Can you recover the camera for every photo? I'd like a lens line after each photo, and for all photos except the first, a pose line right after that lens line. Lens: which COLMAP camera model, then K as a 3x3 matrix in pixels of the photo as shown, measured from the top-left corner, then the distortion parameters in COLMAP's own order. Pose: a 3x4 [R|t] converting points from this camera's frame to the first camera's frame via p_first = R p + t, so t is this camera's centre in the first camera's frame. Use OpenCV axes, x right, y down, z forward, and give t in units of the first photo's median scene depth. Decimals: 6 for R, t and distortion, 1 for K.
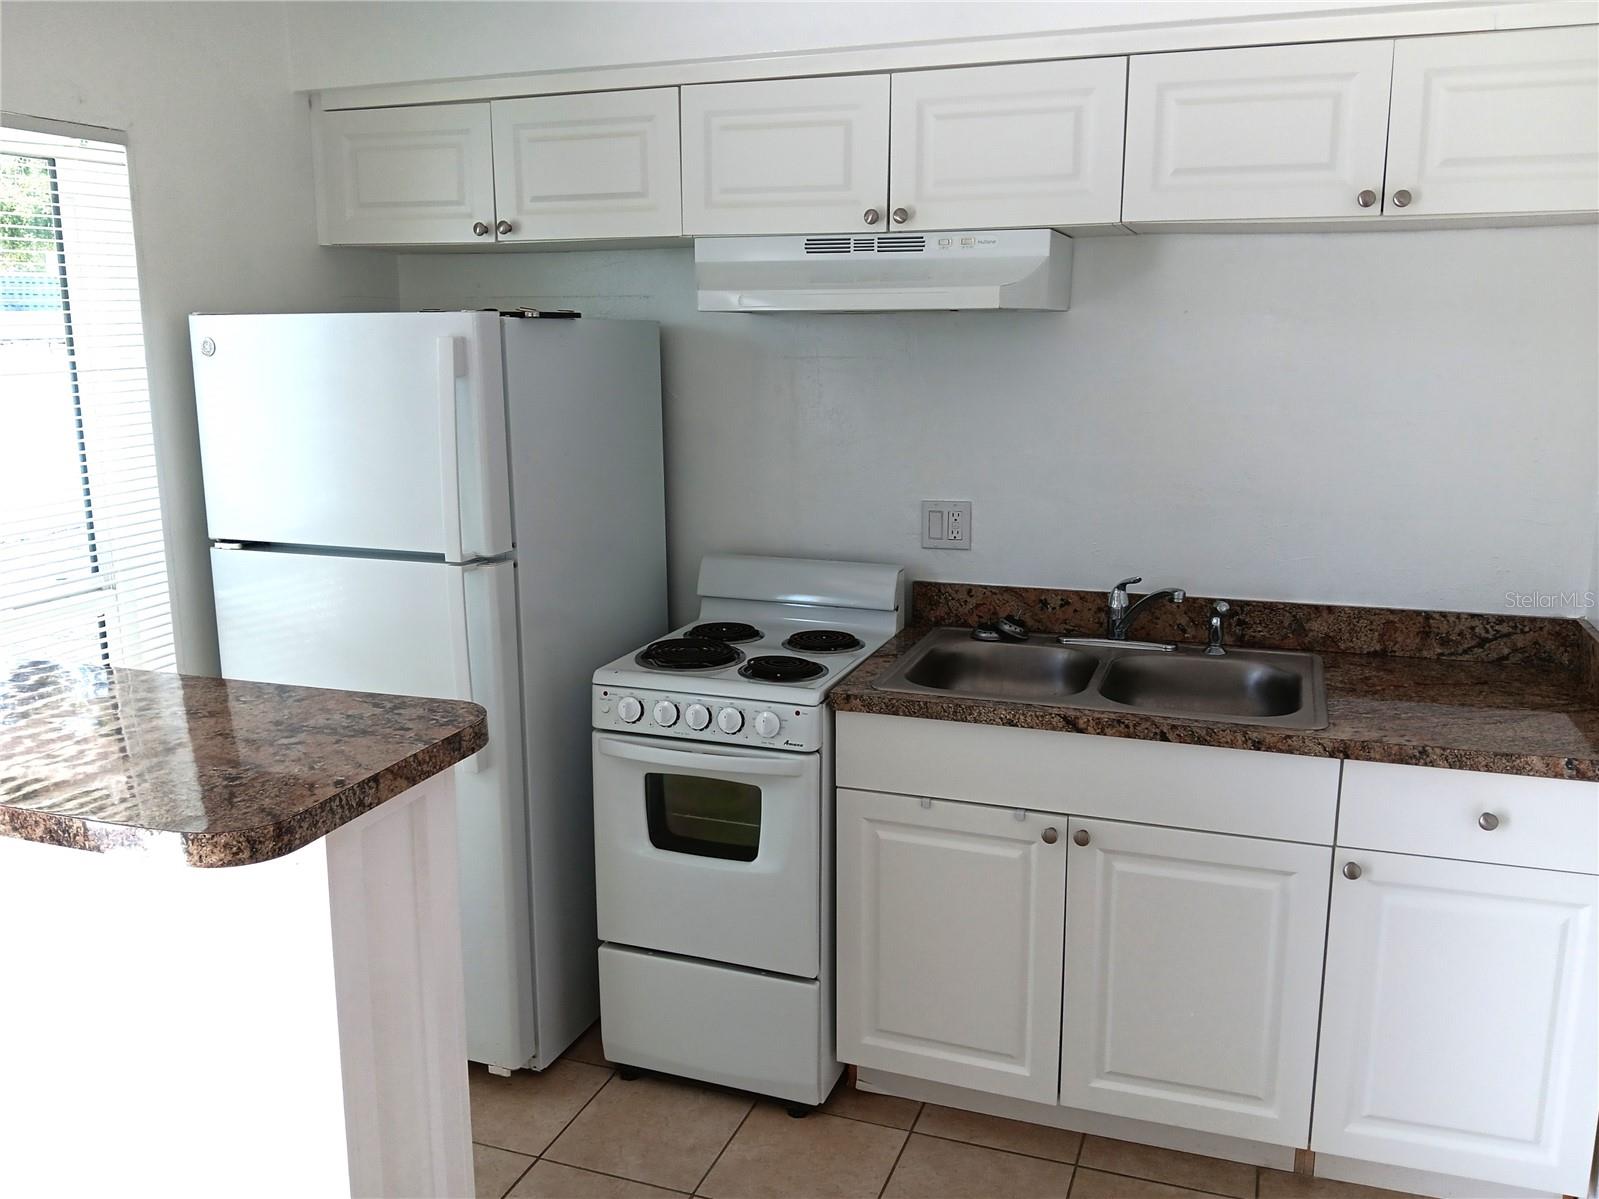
lens RADIAL K [[1321.5, 0, 802.6], [0, 1321.5, 610.1], [0, 0, 1]] dist [0.036647, -0.026366]
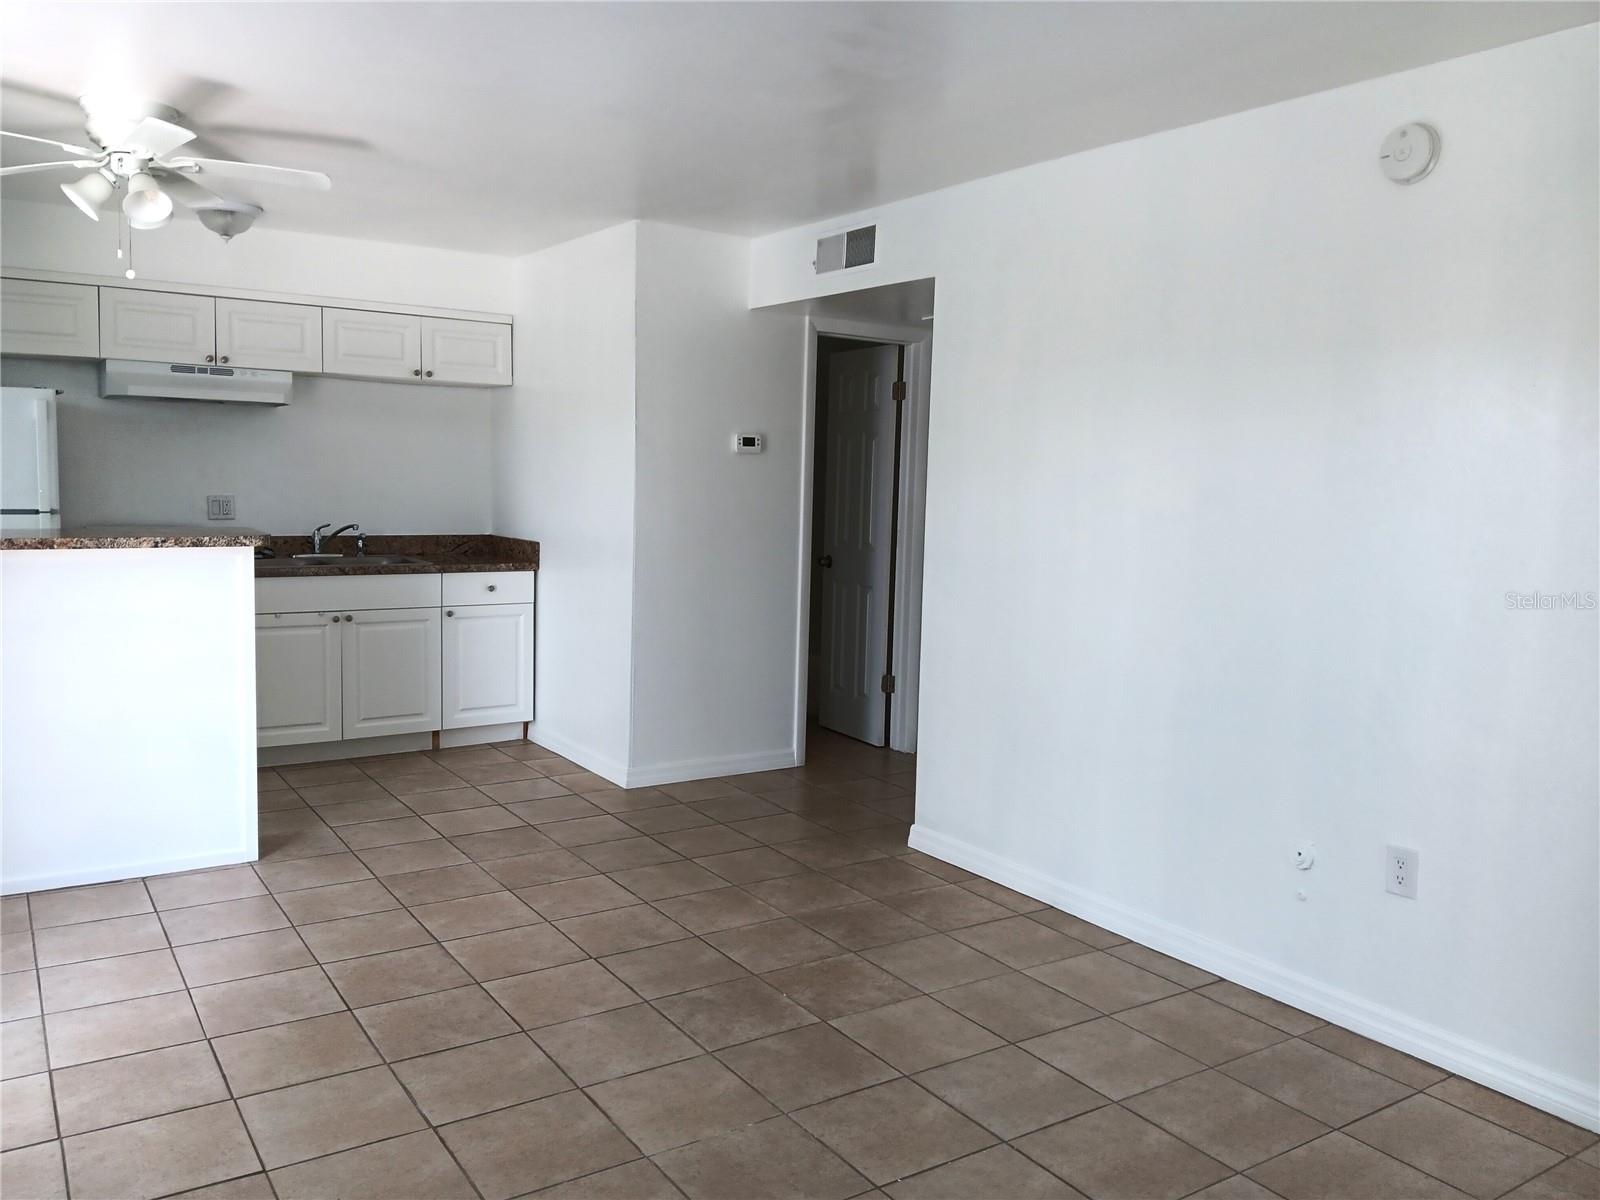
lens RADIAL K [[1264.8, 0, 805.3], [0, 1264.8, 599.9], [0, 0, 1]] dist [-0.016105, -0.012644]
pose [[0.596675, -0.056906, 0.800463, -1.053139], [0.134373, 0.990484, -0.029749, 0.293143], [-0.791153, 0.125311, 0.598643, -0.977434]]
